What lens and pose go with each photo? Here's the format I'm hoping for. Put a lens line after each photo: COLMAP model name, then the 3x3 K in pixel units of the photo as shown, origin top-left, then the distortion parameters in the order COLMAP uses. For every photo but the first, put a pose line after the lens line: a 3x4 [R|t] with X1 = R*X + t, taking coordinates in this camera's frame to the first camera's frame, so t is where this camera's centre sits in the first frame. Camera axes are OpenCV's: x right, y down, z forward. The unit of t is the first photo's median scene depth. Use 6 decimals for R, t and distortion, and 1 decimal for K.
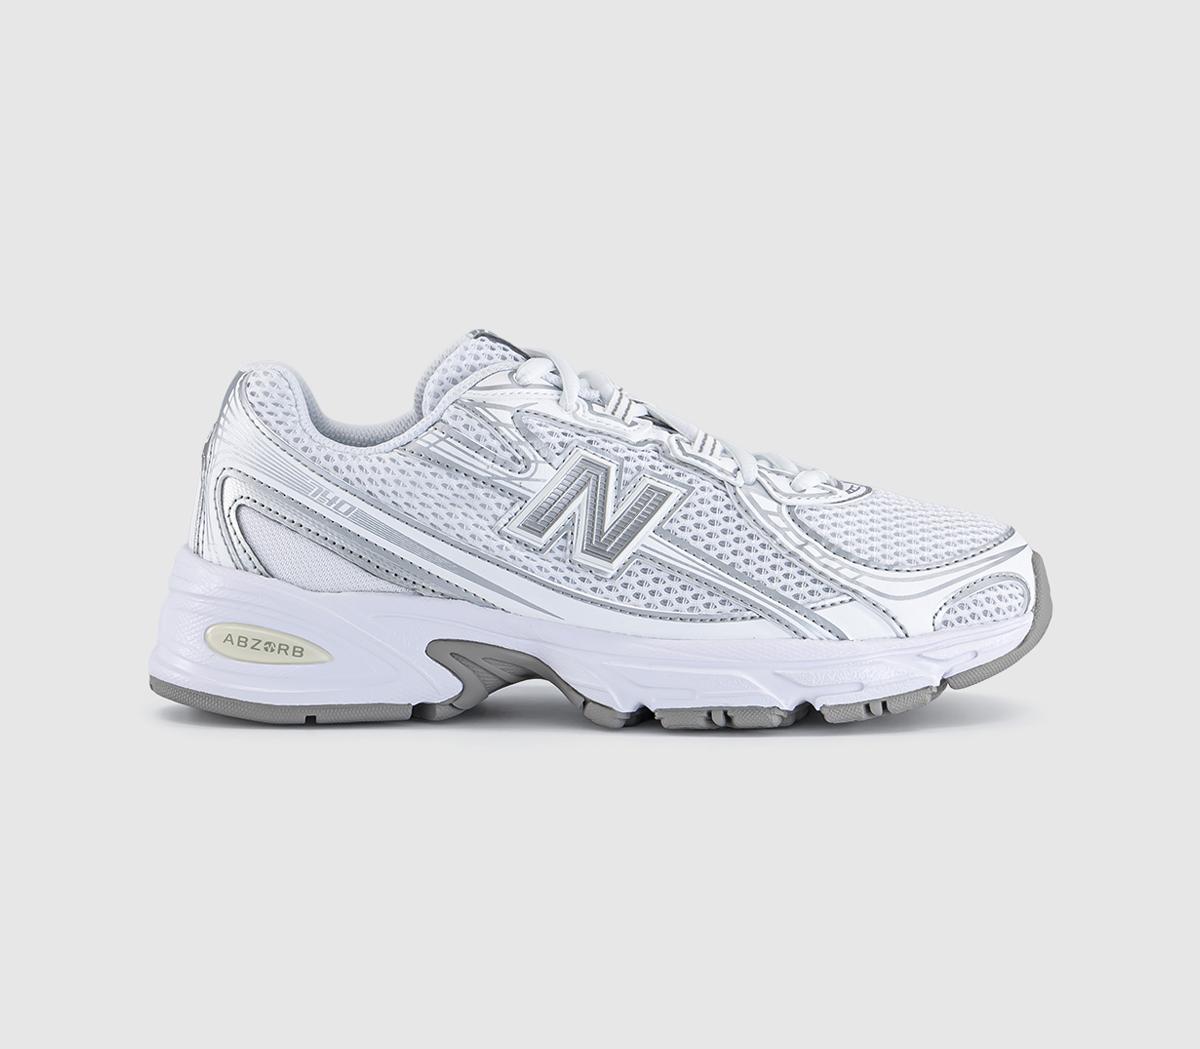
lens RADIAL K [[2098.0, 0, 600.0], [0, 2098.0, 524.5], [0, 0, 1]] dist [0.004698, -0.071918]
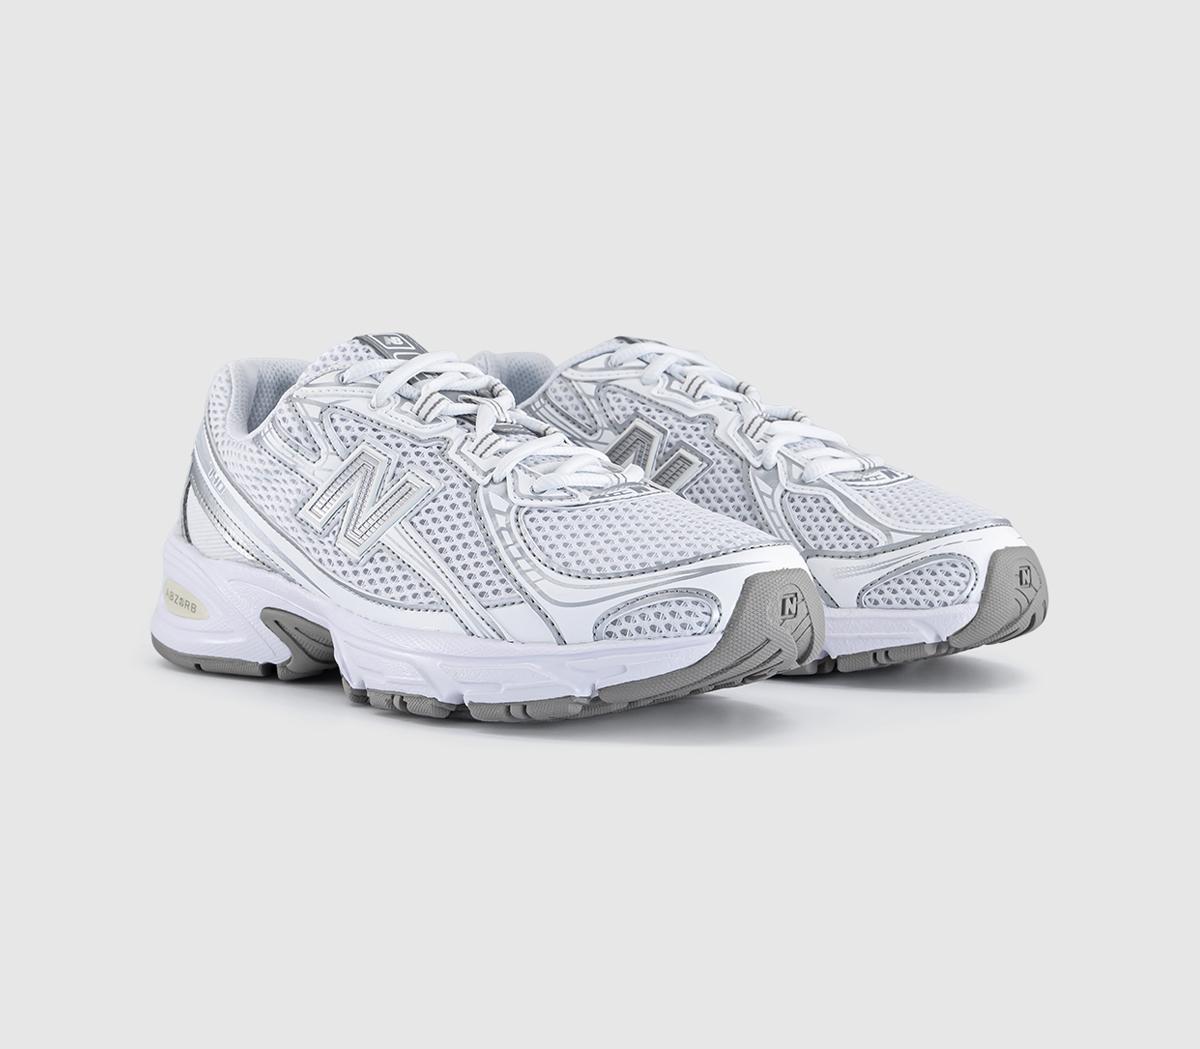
lens RADIAL K [[2098.0, 0, 600.0], [0, 2098.0, 524.5], [0, 0, 1]] dist [0.004698, -0.071918]
pose [[0.772476, 0.059146, -0.632284, 0.770825], [-0.055044, 0.998142, 0.026121, -0.029073], [0.632654, 0.014626, 0.774296, 0.238872]]
